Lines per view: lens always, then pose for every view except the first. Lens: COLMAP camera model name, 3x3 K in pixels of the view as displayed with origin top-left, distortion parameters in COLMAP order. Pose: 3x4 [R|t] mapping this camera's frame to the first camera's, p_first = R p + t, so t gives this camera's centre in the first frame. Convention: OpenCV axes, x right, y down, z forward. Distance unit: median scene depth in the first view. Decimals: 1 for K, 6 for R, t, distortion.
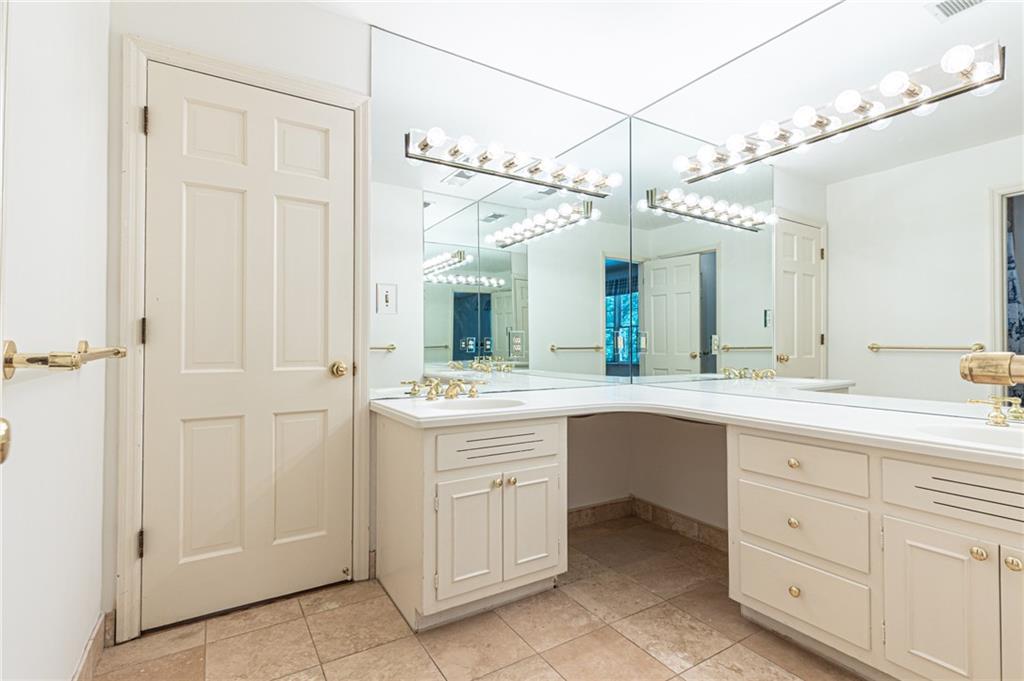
lens RADIAL K [[458.8, 0, 516.4], [0, 458.8, 336.0], [0, 0, 1]] dist [0.003393, -0.000215]
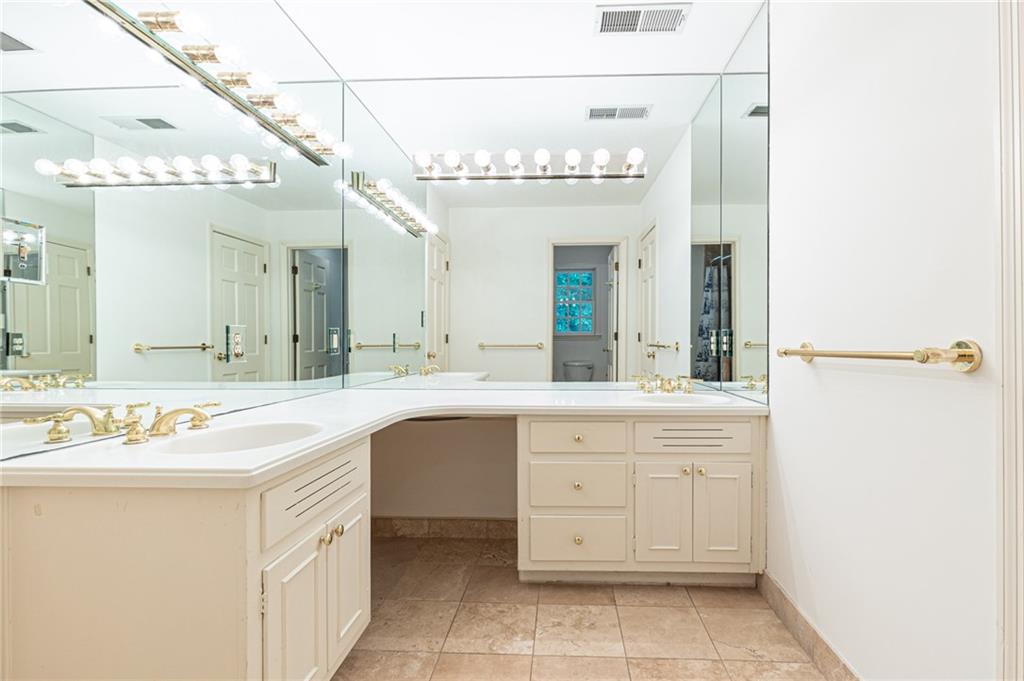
lens RADIAL K [[460.9, 0, 543.9], [0, 460.9, 338.2], [0, 0, 1]] dist [0.002675, 0.000347]
pose [[0.585822, 0.007065, 0.810409, -0.379243], [-0.014470, 0.999894, 0.001743, 0.003052], [-0.810311, -0.012748, 0.585862, 0.275784]]
